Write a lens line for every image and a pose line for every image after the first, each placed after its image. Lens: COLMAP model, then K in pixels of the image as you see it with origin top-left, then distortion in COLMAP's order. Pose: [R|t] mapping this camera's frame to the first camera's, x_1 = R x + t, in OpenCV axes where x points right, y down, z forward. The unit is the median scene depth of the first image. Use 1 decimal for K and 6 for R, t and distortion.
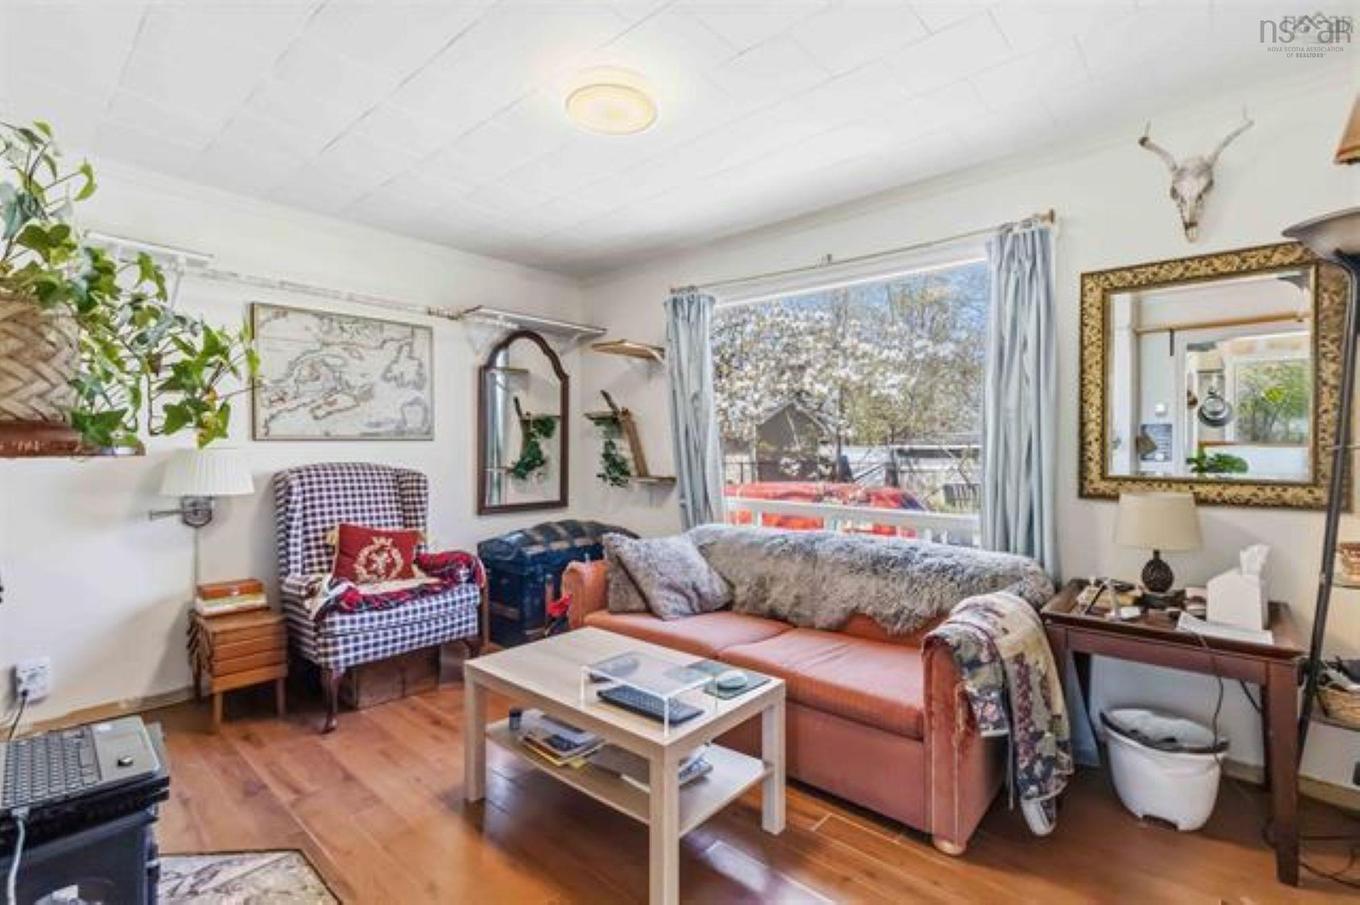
lens RADIAL K [[624.6, 0, 677.8], [0, 624.6, 440.6], [0, 0, 1]] dist [0.000288, 0.000197]
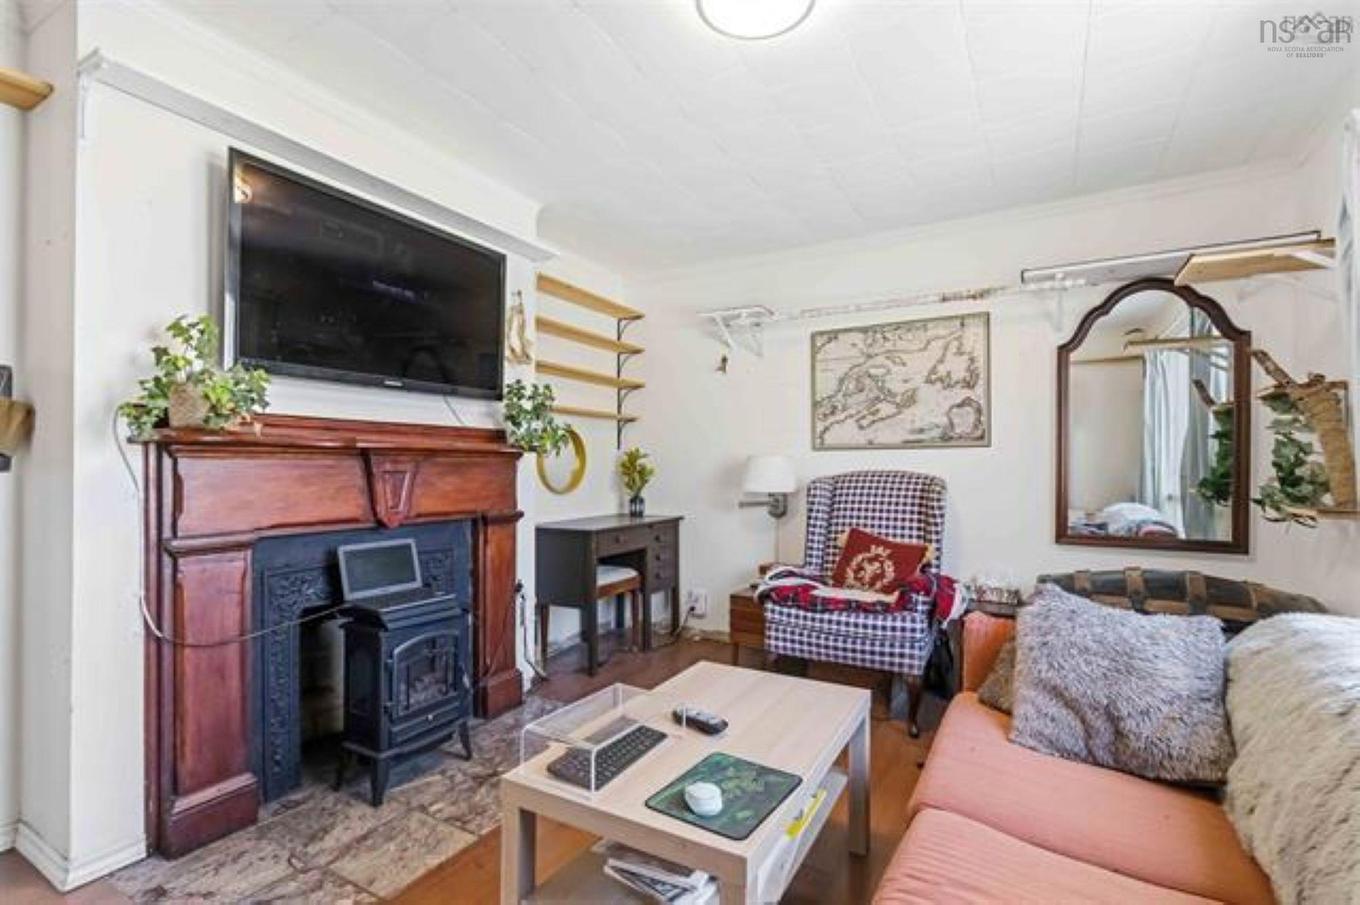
lens RADIAL K [[626.6, 0, 681.3], [0, 626.6, 457.7], [0, 0, 1]] dist [0.001334, 0.000270]
pose [[0.201339, -0.015020, -0.979406, 0.408236], [0.004881, 0.999885, -0.014331, 0.029111], [0.979509, -0.001895, 0.201390, 0.494333]]
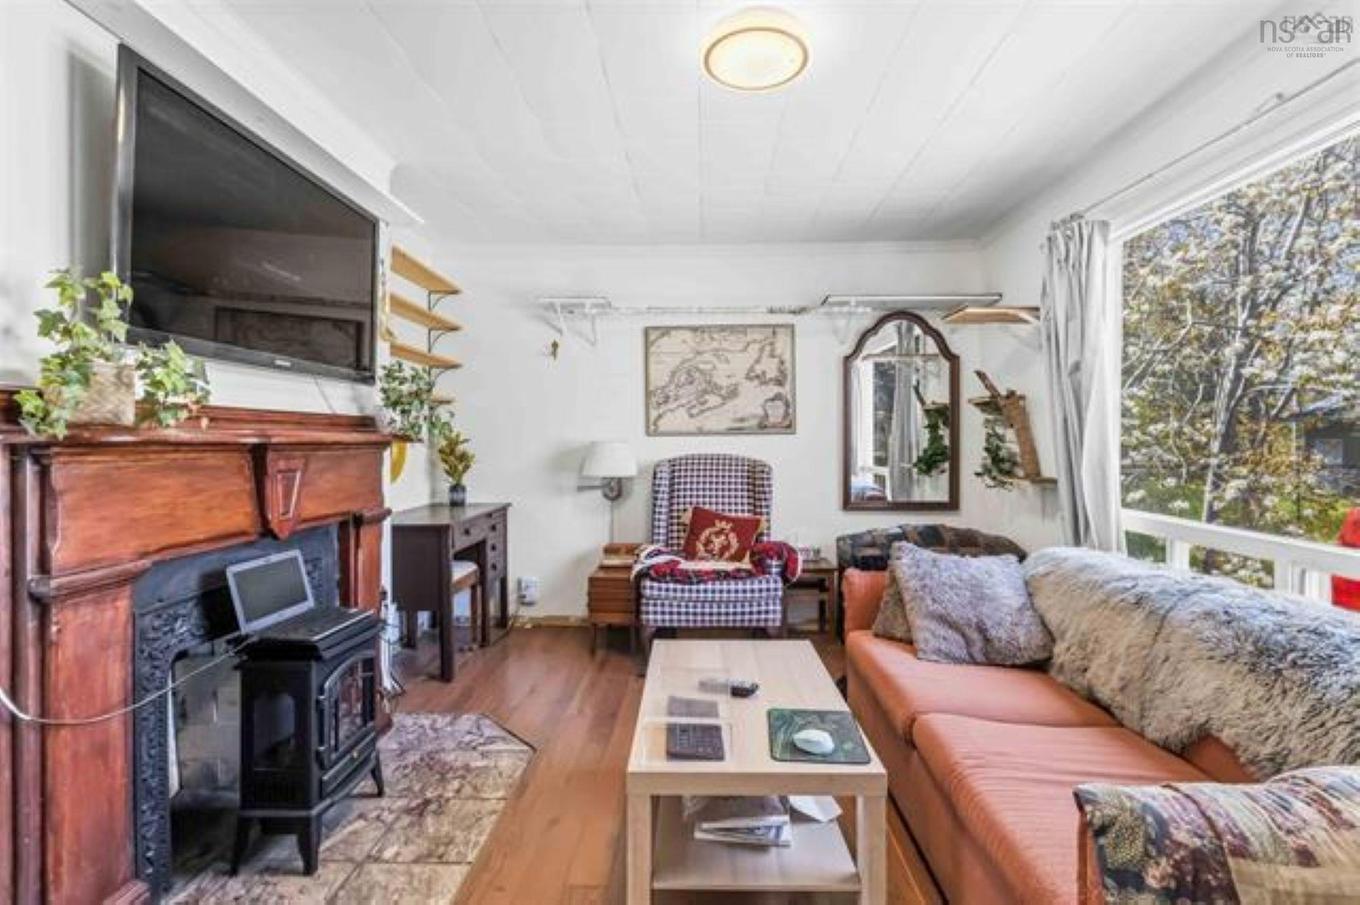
lens RADIAL K [[628.8, 0, 682.5], [0, 628.8, 432.3], [0, 0, 1]] dist [0.001811, 0.000581]
pose [[0.638757, -0.015055, -0.769262, 0.335874], [0.010576, 0.999886, -0.010786, 0.007696], [0.769336, -0.001246, 0.638843, 0.225871]]
